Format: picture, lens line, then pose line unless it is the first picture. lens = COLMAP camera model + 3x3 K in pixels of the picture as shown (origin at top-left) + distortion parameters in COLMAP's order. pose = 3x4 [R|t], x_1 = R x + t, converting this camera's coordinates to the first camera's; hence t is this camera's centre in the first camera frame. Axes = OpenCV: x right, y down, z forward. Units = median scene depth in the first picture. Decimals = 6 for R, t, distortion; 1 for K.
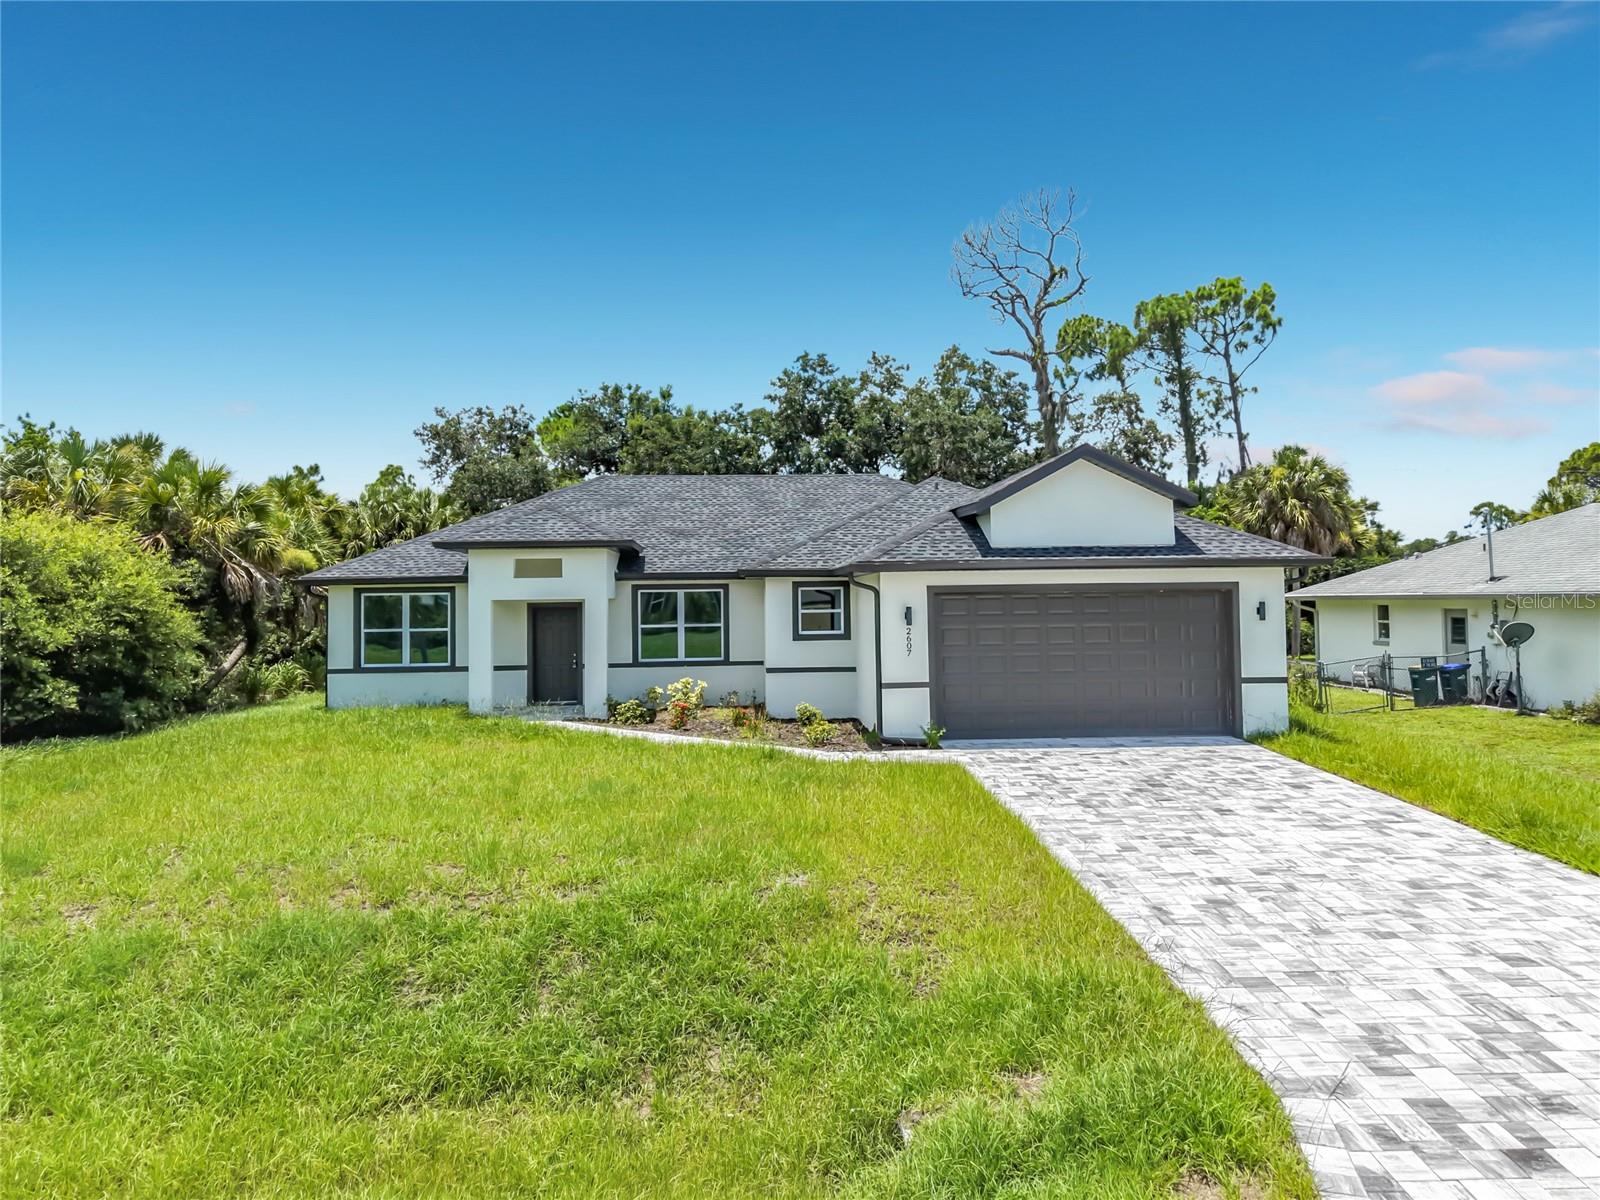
lens RADIAL K [[1068.2, 0, 799.8], [0, 1068.2, 548.2], [0, 0, 1]] dist [0.026766, -0.002365]
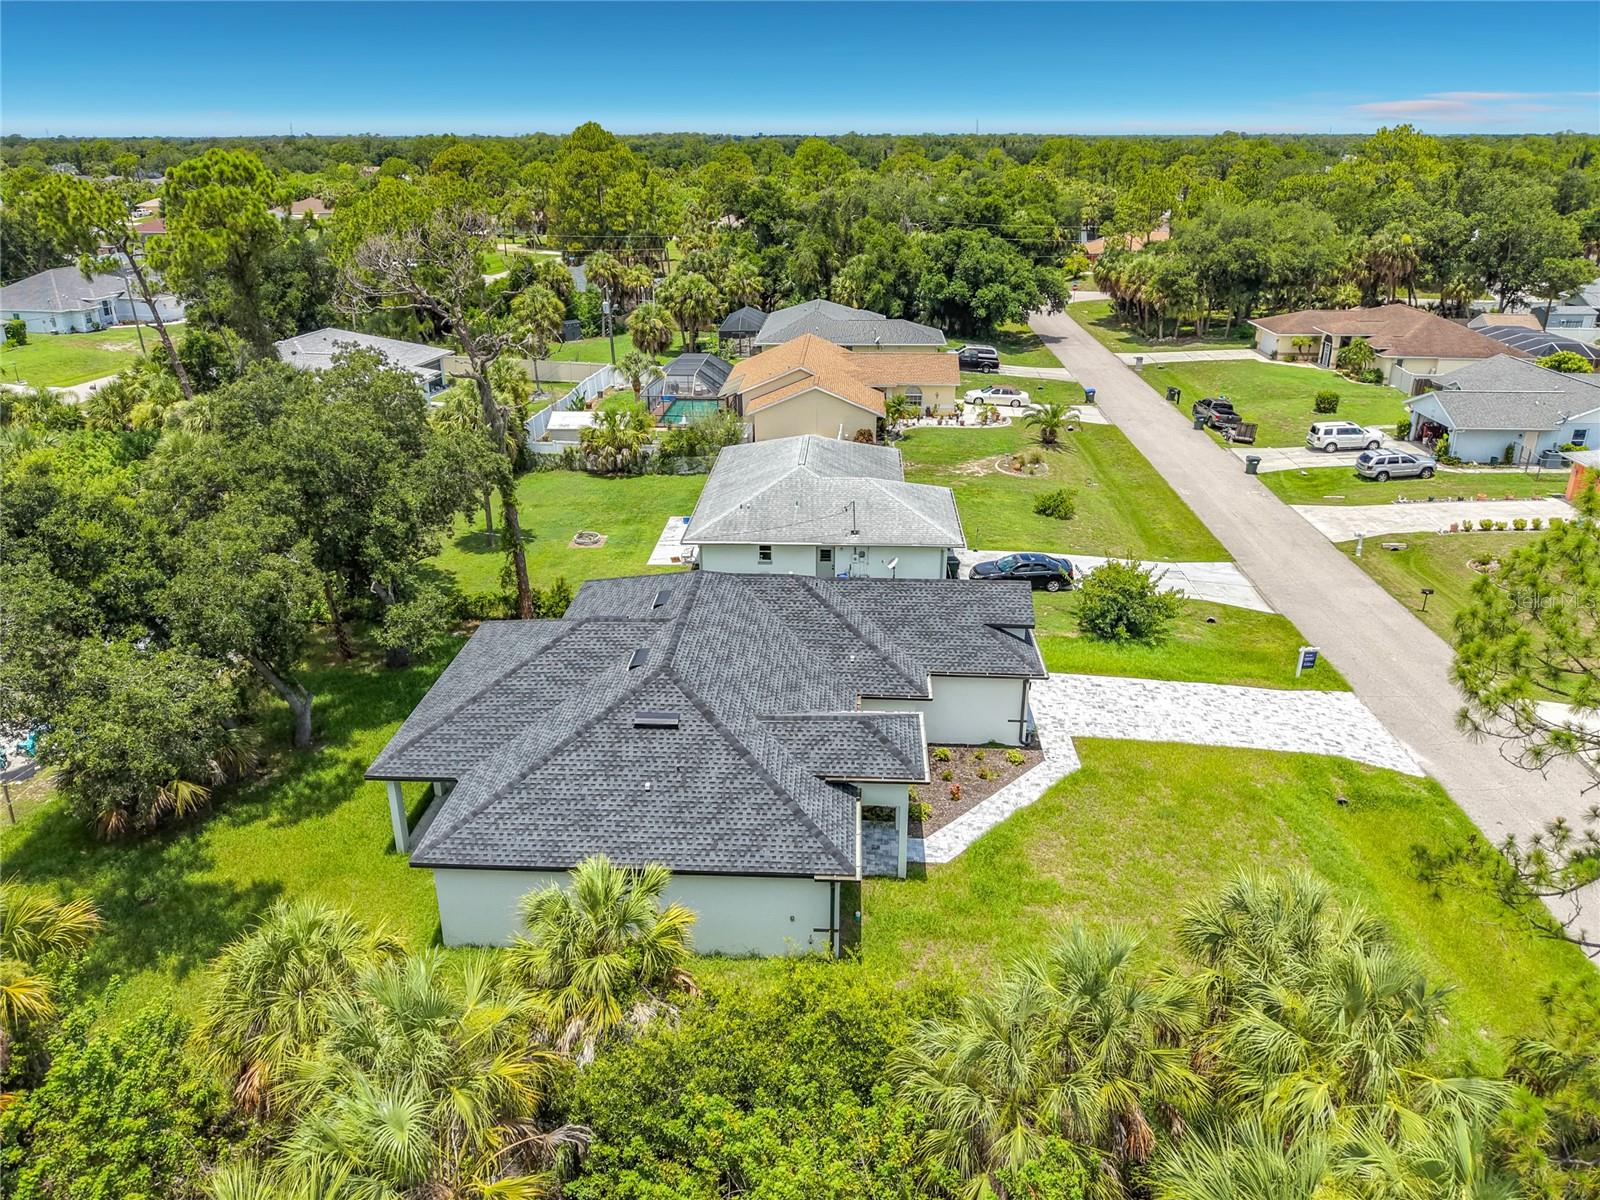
lens RADIAL K [[1108.9, 0, 805.6], [0, 1108.9, 568.5], [0, 0, 1]] dist [-0.001102, -0.004949]
pose [[0.102941, -0.349499, 0.931265, -1.420691], [-0.046093, 0.933557, 0.355454, -0.684021], [-0.993619, -0.079515, 0.079992, 0.959649]]
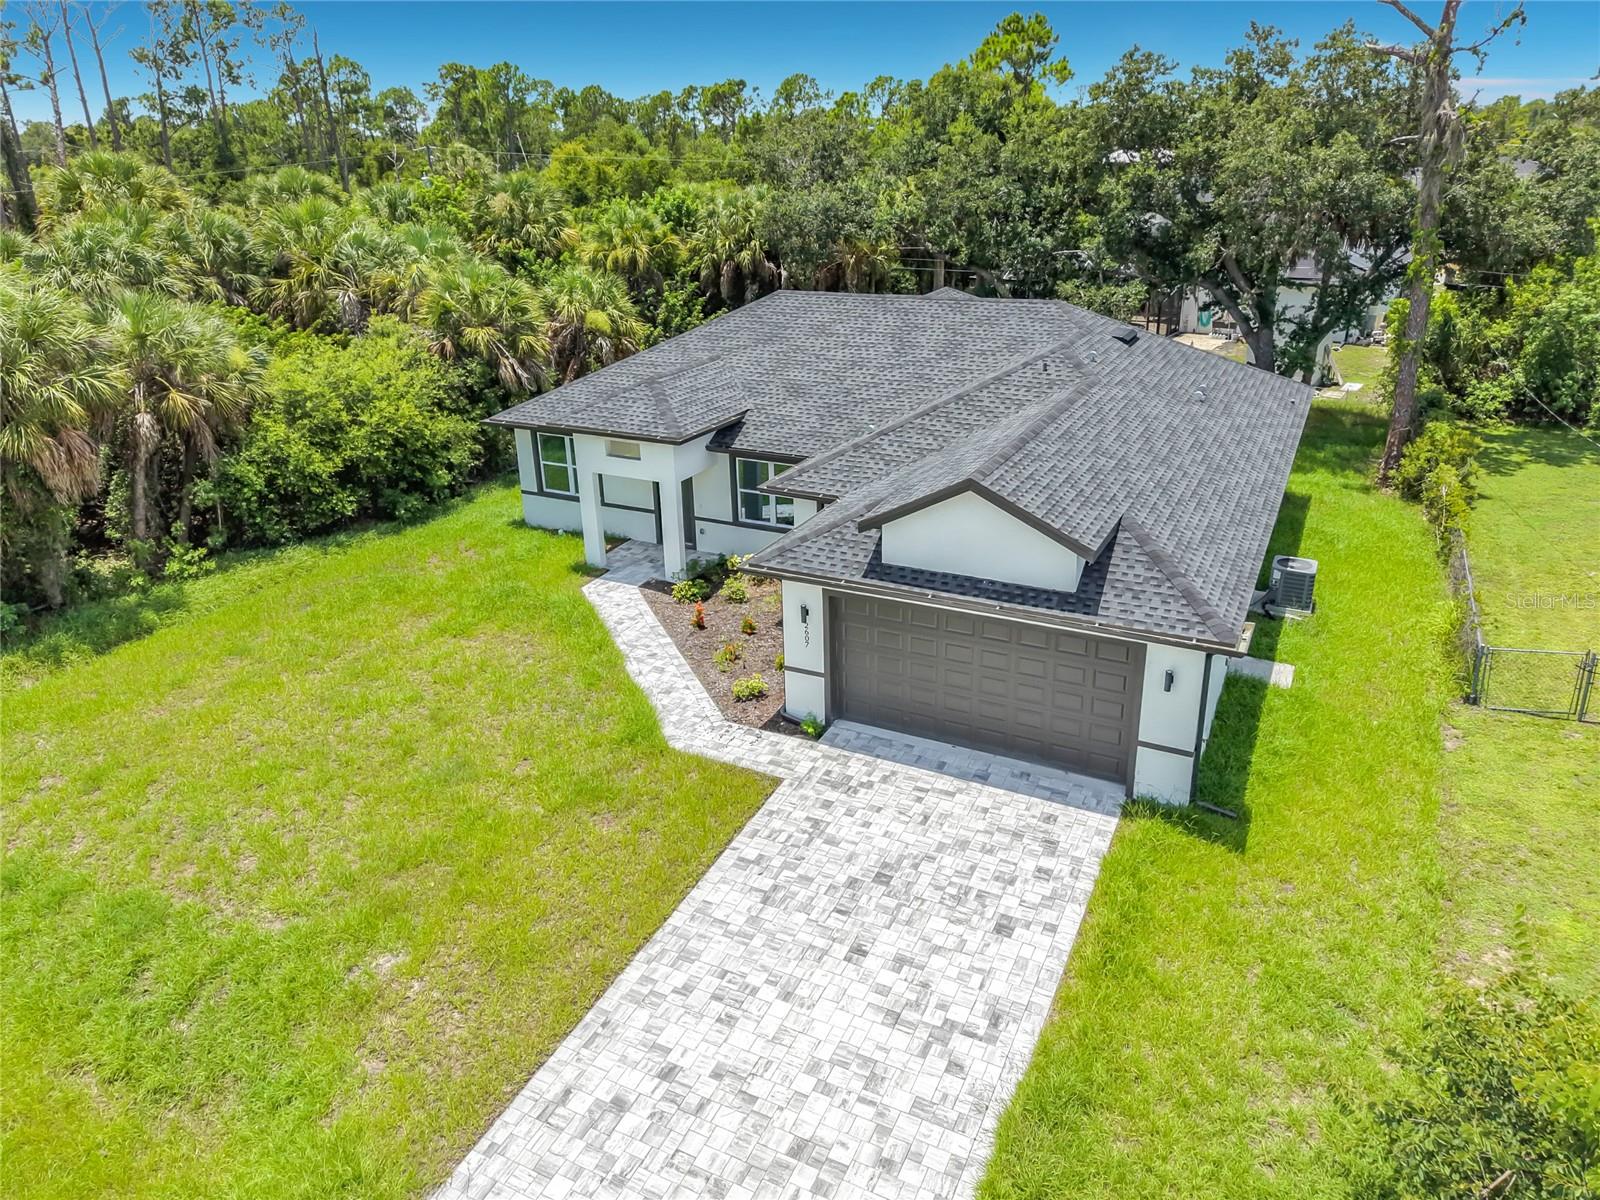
lens RADIAL K [[1091.9, 0, 798.2], [0, 1091.9, 542.8], [0, 0, 1]] dist [0.038645, -0.007809]
pose [[0.865371, 0.165979, -0.472846, 0.435360], [0.032984, 0.922647, 0.384232, -0.301073], [0.500045, -0.348100, 0.792958, 0.140983]]
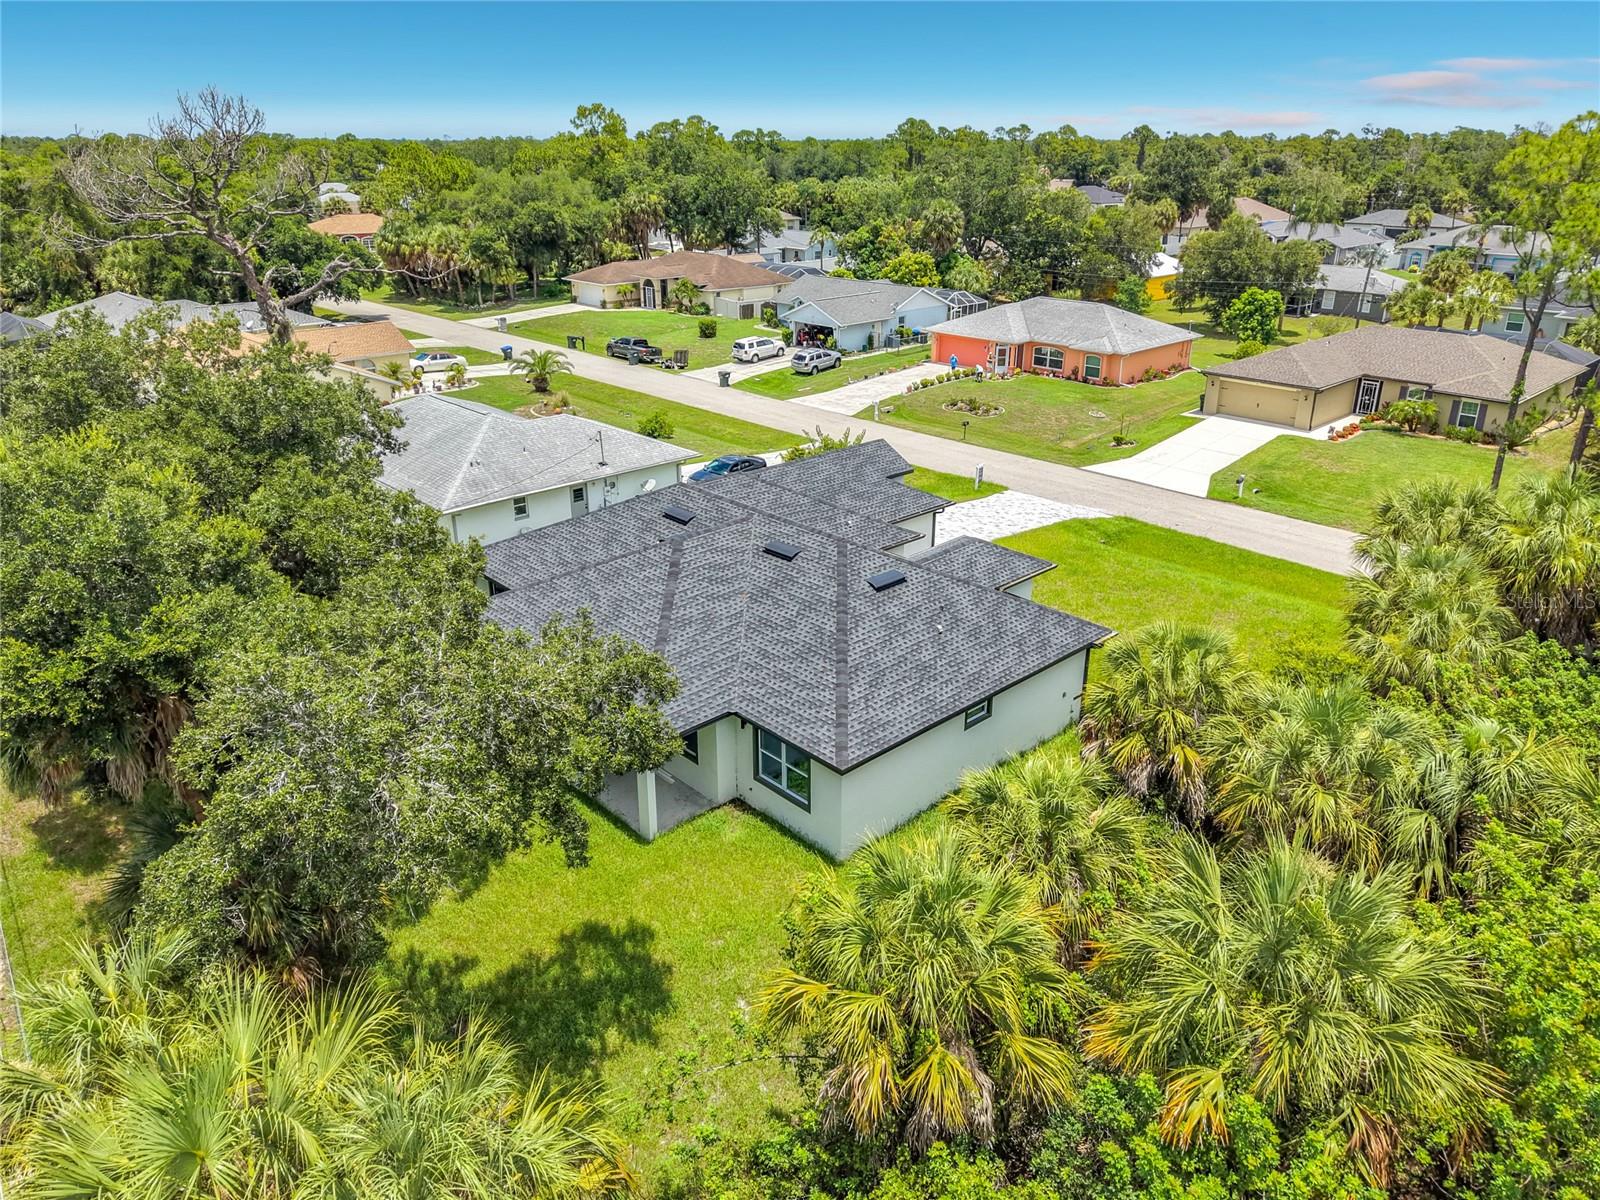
lens RADIAL K [[1082.9, 0, 797.4], [0, 1082.9, 569.3], [0, 0, 1]] dist [0.127502, -0.323978]
pose [[-0.642313, -0.265019, 0.719165, -1.145264], [-0.026265, 0.945376, 0.324922, -0.473252], [-0.765992, 0.189813, -0.614188, 2.092452]]
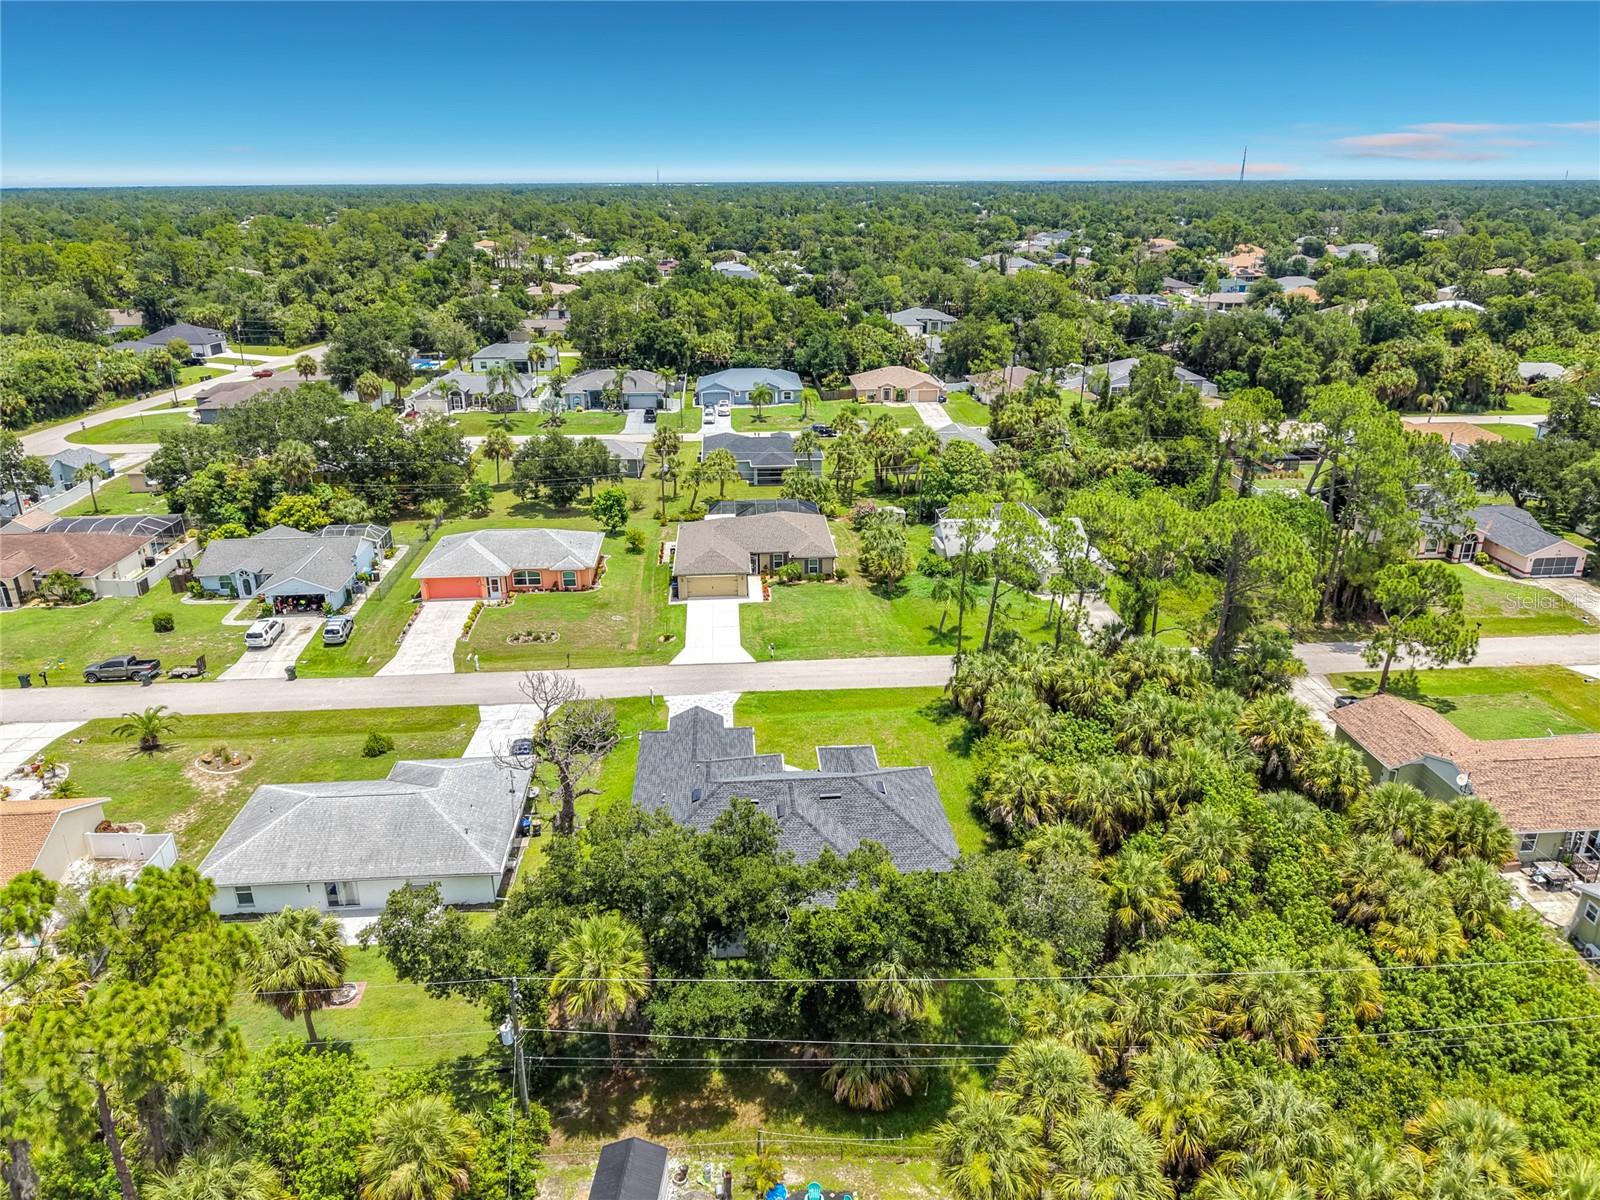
lens RADIAL K [[1098.9, 0, 799.4], [0, 1098.9, 580.0], [0, 0, 1]] dist [0.056817, -0.111993]
pose [[-0.999679, 0.023001, -0.010630, -0.060032], [0.018834, 0.955146, 0.295535, -1.355584], [0.016951, 0.295240, -0.955273, 3.694850]]
